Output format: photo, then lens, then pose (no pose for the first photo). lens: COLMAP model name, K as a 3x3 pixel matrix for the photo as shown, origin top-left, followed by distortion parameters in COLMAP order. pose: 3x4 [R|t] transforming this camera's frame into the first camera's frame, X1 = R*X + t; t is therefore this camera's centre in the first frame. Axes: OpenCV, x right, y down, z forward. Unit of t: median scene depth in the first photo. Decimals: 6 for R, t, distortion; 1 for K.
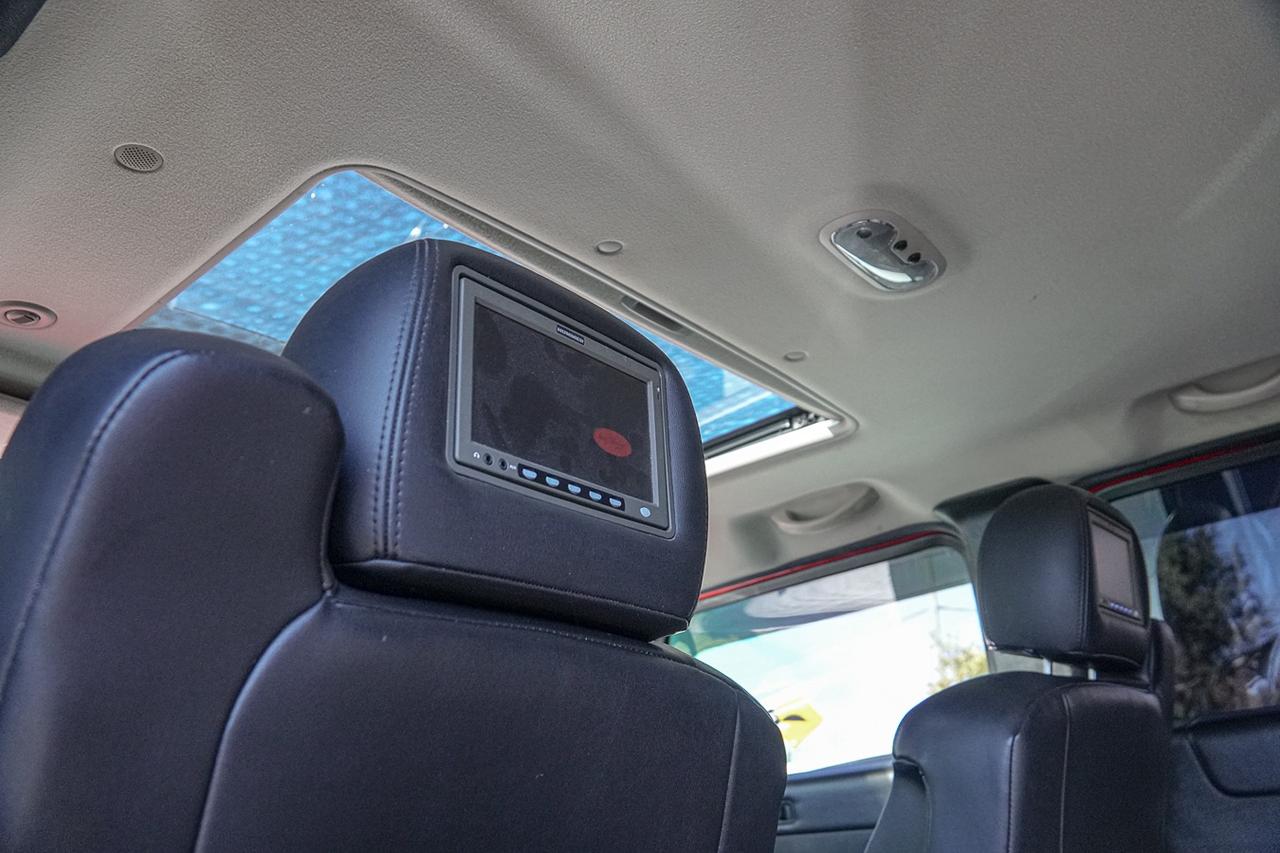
lens RADIAL K [[1013.6, 0, 640.1], [0, 1013.6, 425.4], [0, 0, 1]] dist [-0.132926, 0.102774]
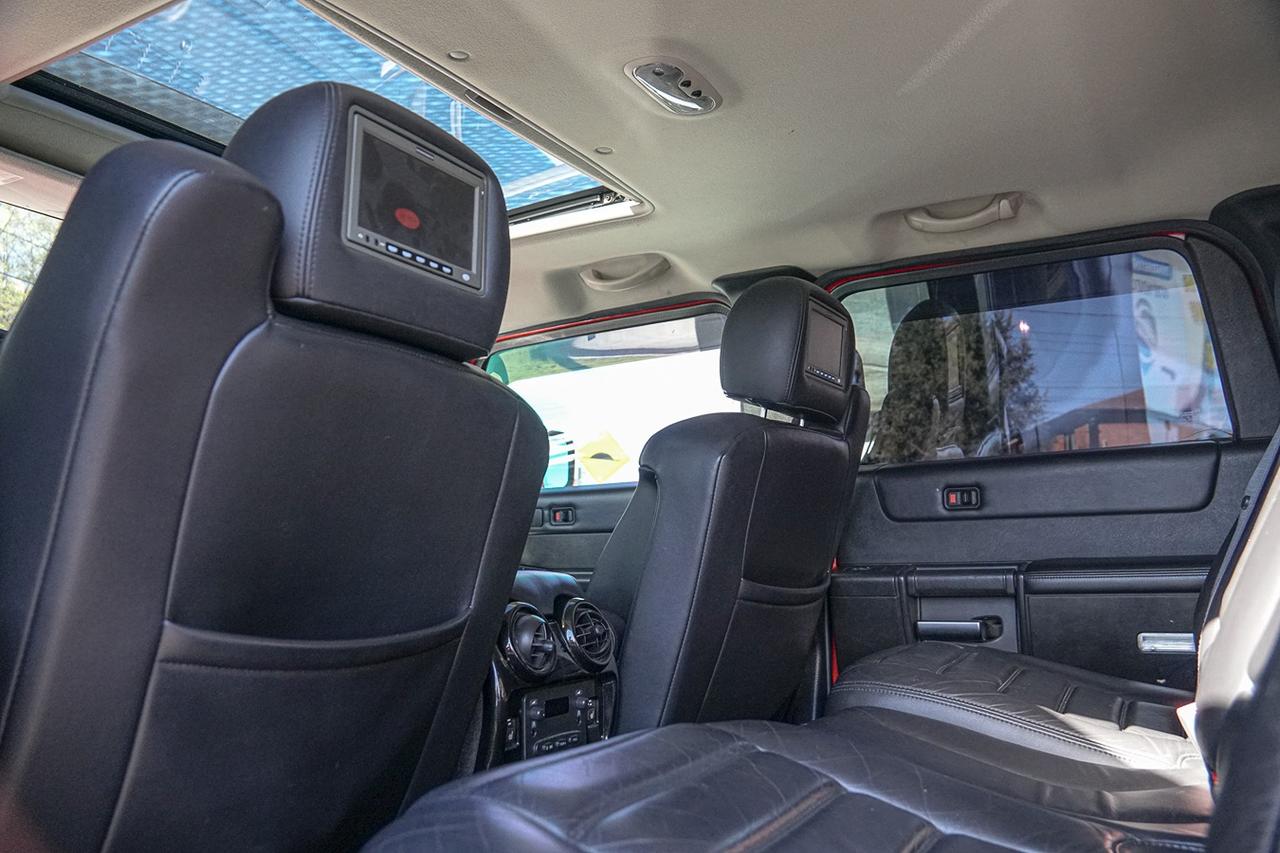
lens RADIAL K [[986.3, 0, 634.2], [0, 986.3, 408.0], [0, 0, 1]] dist [-0.106770, 0.008263]
pose [[0.981566, 0.075654, 0.175512, 0.008261], [-0.115205, 0.966940, 0.227496, -0.082553], [-0.152499, -0.243522, 0.957832, -0.456495]]
